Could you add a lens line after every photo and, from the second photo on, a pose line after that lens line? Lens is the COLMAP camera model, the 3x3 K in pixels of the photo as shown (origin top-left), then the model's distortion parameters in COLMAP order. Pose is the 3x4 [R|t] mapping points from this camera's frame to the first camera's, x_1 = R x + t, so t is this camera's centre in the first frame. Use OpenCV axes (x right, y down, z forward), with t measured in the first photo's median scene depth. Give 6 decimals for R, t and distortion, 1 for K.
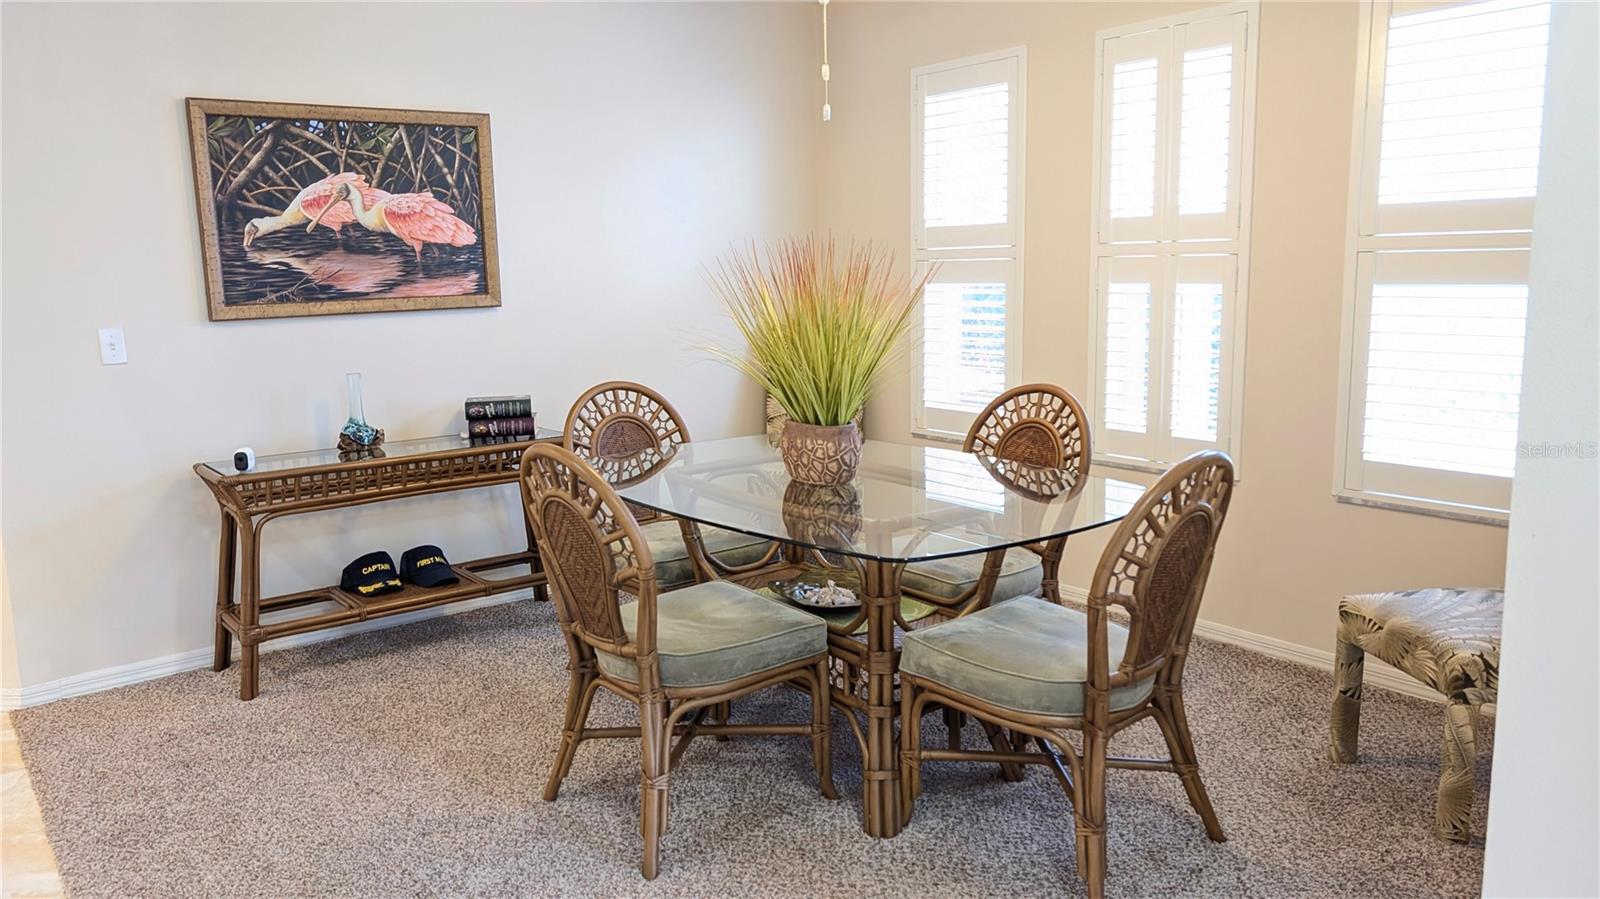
lens RADIAL K [[1200.7, 0, 800.0], [0, 1200.7, 449.5], [0, 0, 1]] dist [0.053075, -0.056868]
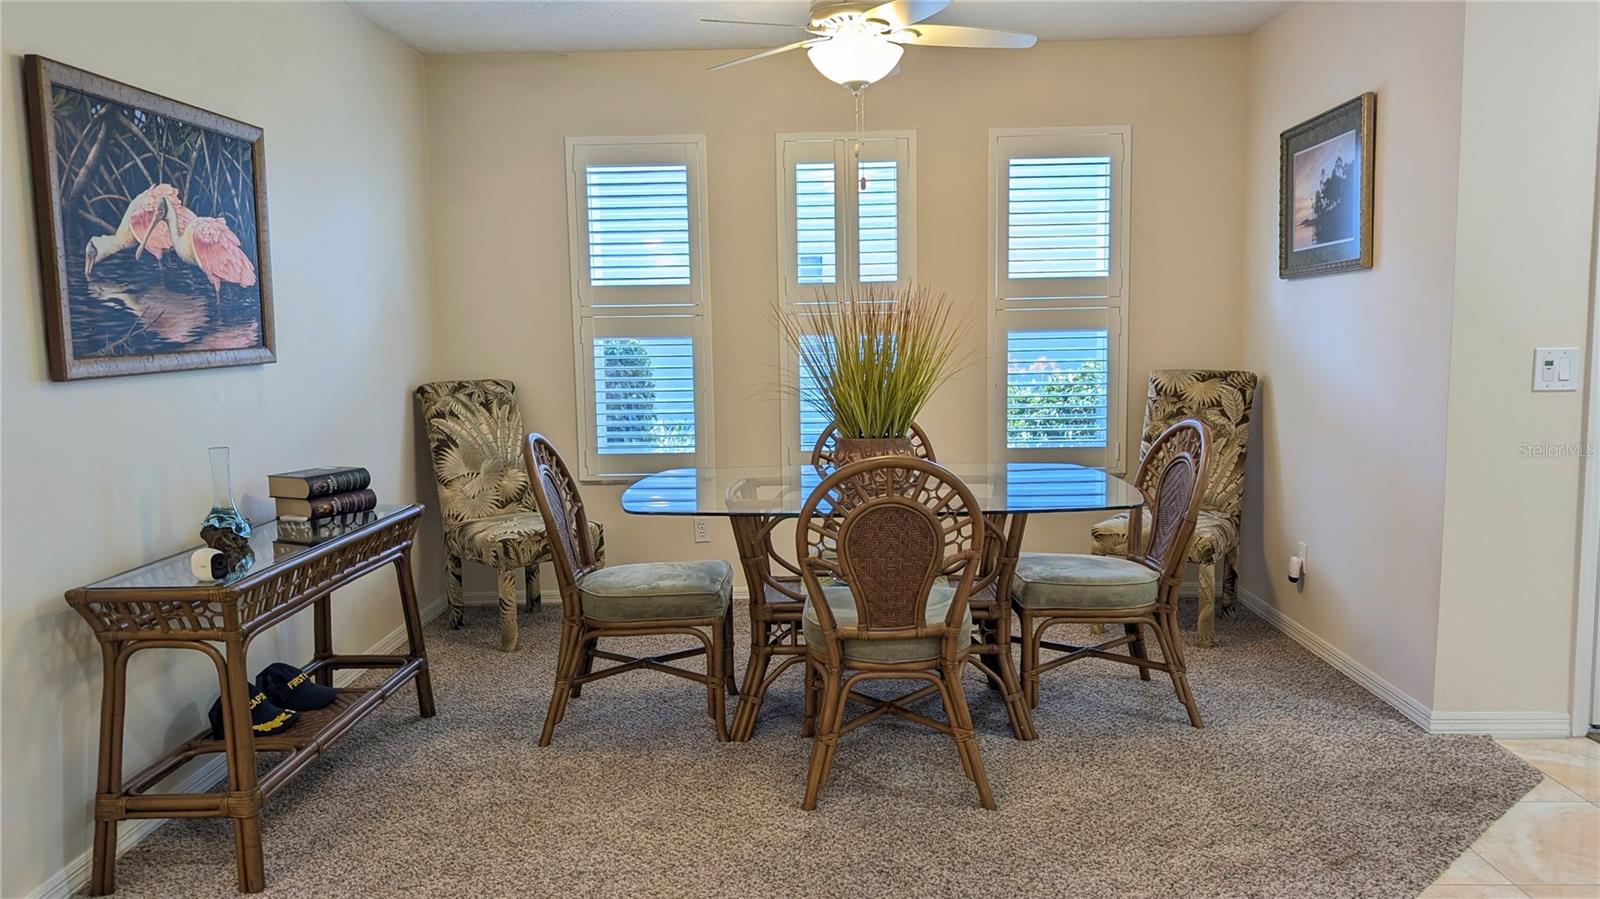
lens RADIAL K [[1200.7, 0, 800.0], [0, 1200.7, 449.5], [0, 0, 1]] dist [0.053075, -0.056868]
pose [[0.594892, -0.086213, 0.799169, -0.758432], [0.158715, 0.987256, -0.011643, 0.005105], [-0.787980, 0.133766, 0.600994, 0.260679]]
